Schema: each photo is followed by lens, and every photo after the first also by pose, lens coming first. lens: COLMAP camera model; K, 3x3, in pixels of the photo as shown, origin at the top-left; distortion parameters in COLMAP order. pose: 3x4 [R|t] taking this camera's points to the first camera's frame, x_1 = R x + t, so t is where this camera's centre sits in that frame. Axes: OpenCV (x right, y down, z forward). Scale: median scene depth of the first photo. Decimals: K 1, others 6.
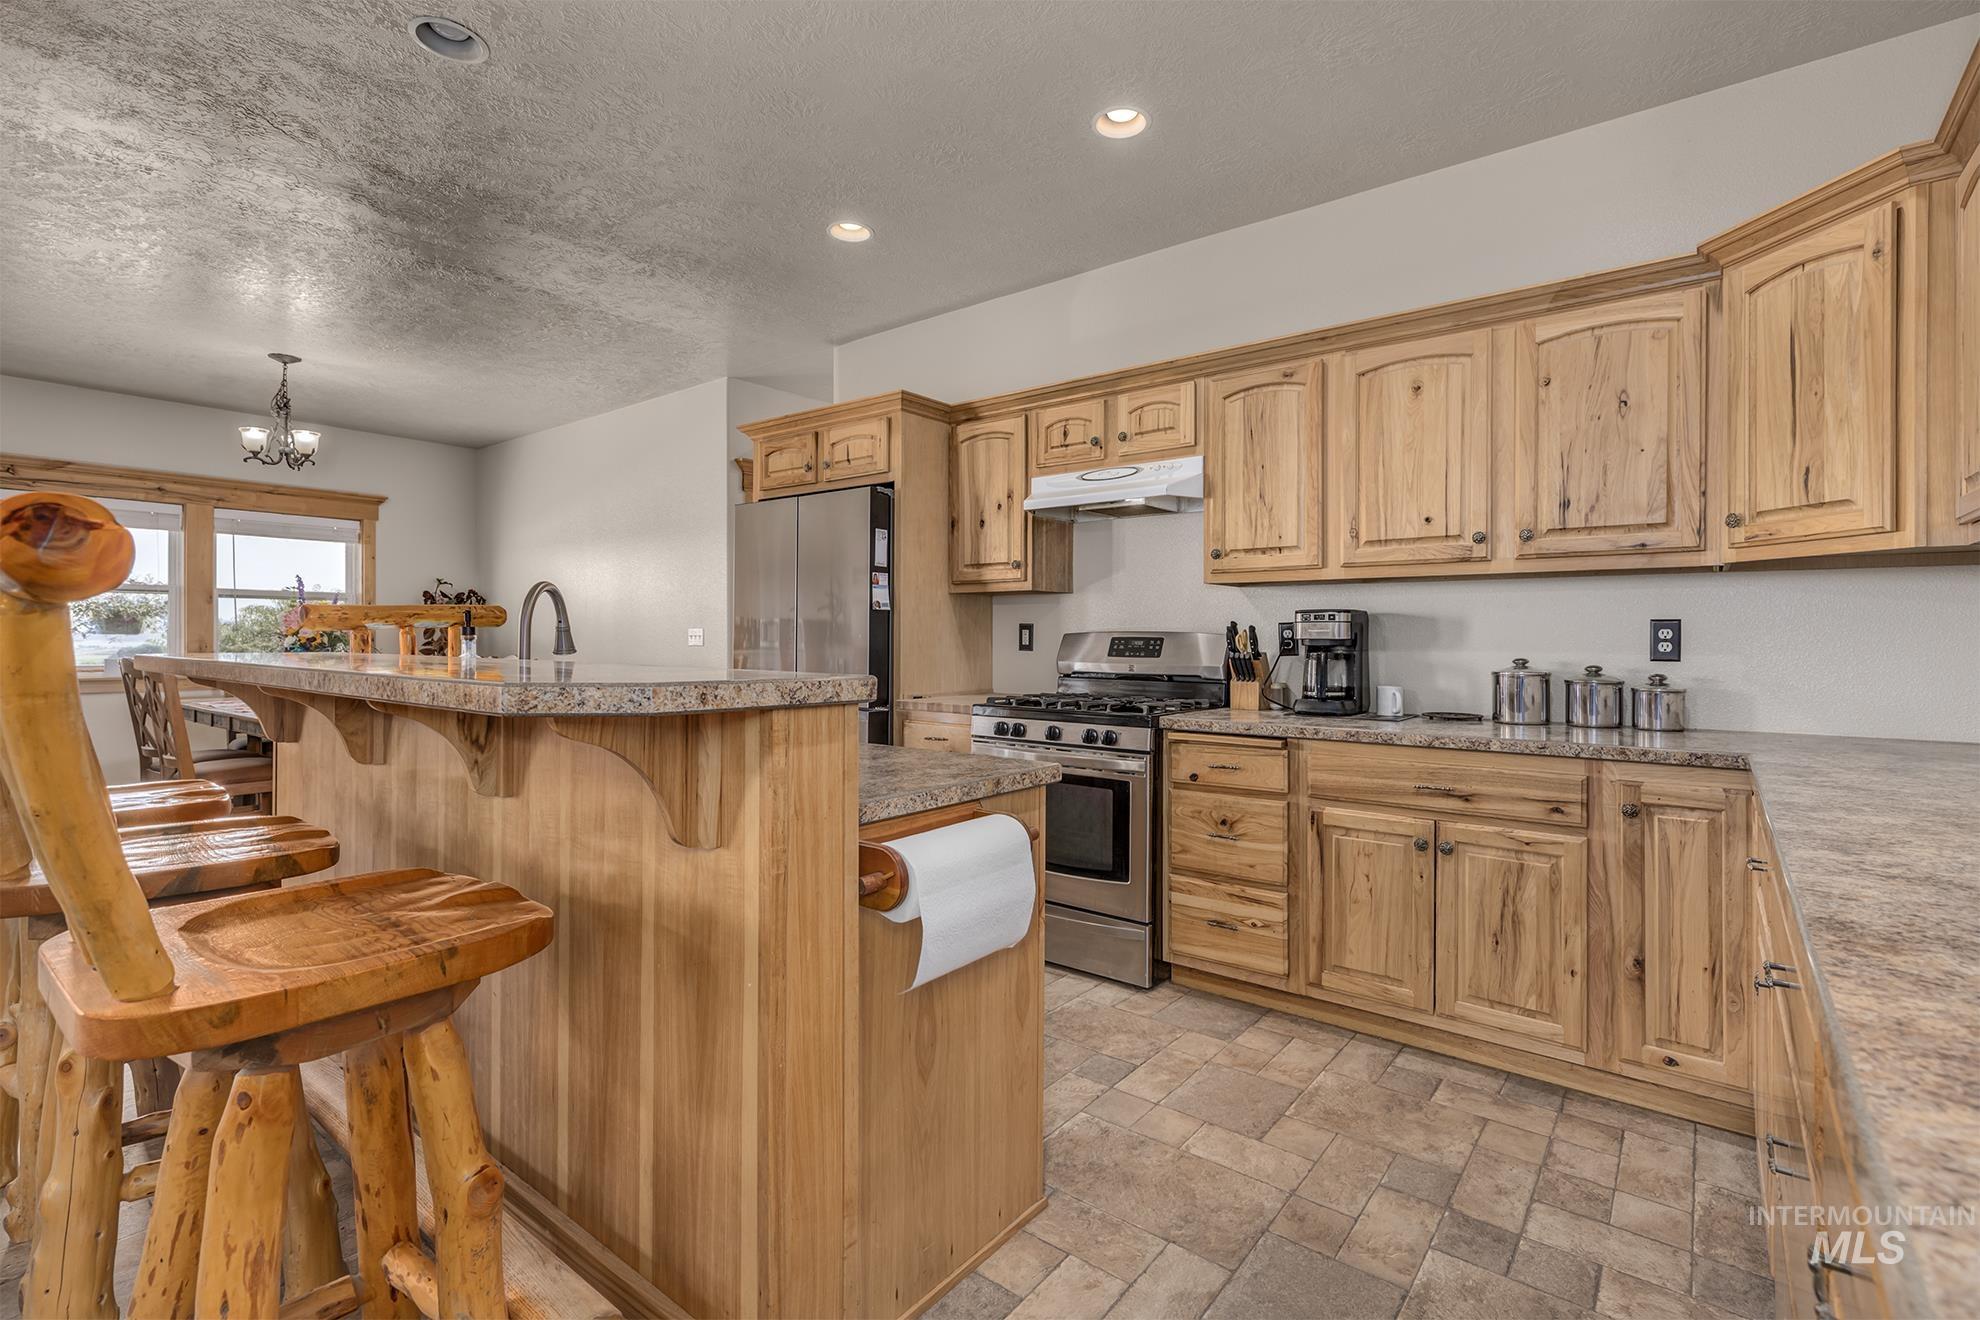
lens RADIAL K [[914.9, 0, 990.0], [0, 914.9, 660.0], [0, 0, 1]] dist [0.000902, 0.000151]
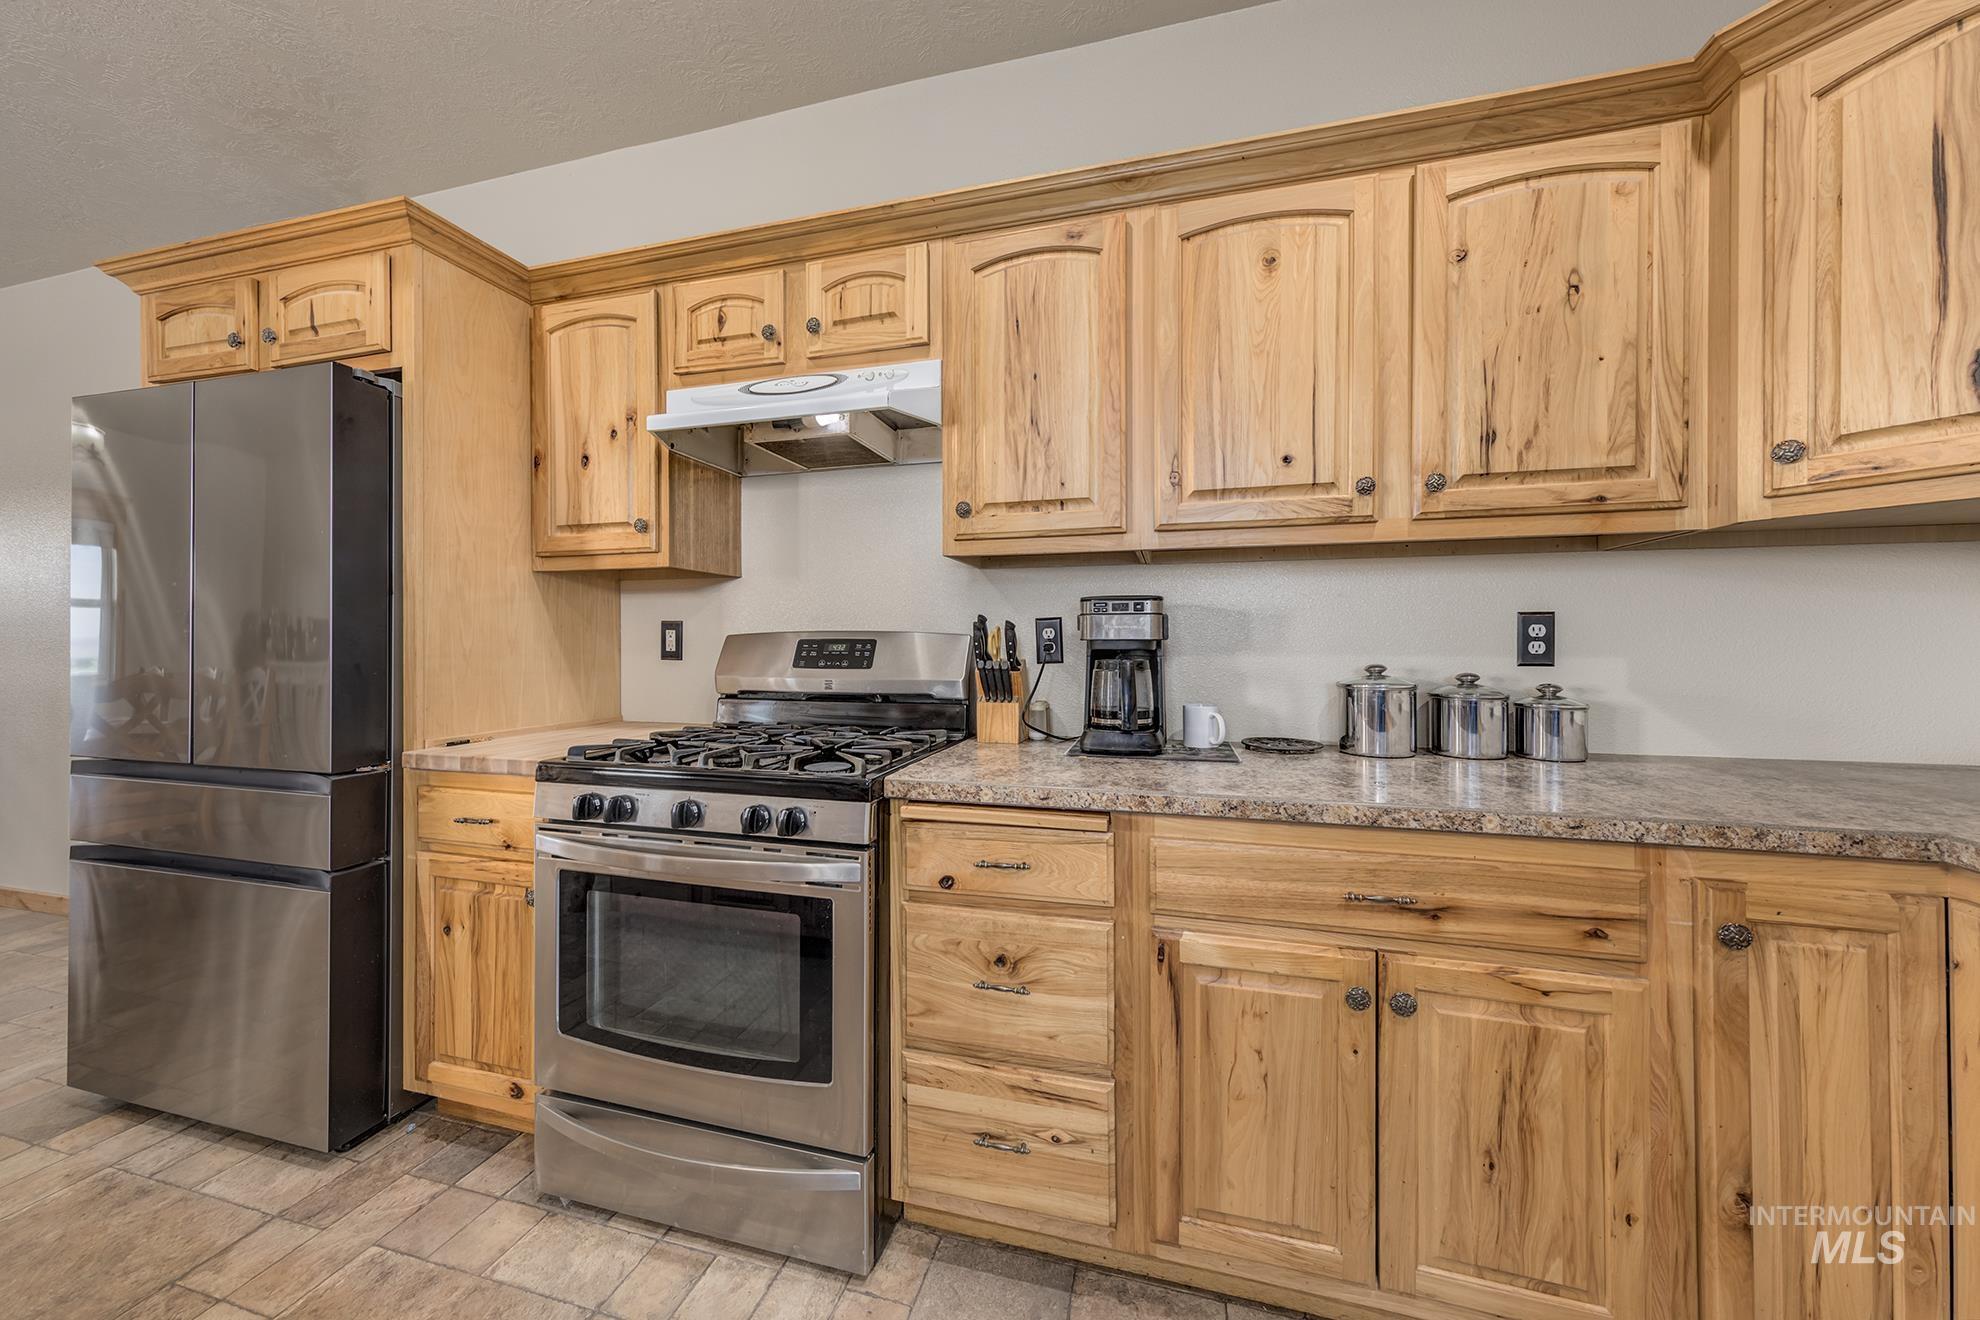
lens RADIAL K [[686.2, 0, 1002.8], [0, 686.2, 633.3], [0, 0, 1]] dist [0.001874, 0.000043]
pose [[0.914055, 0.000061, 0.405590, 0.082194], [0.015029, 0.999308, -0.034019, -0.012235], [-0.405312, 0.037191, 0.913422, 0.595504]]
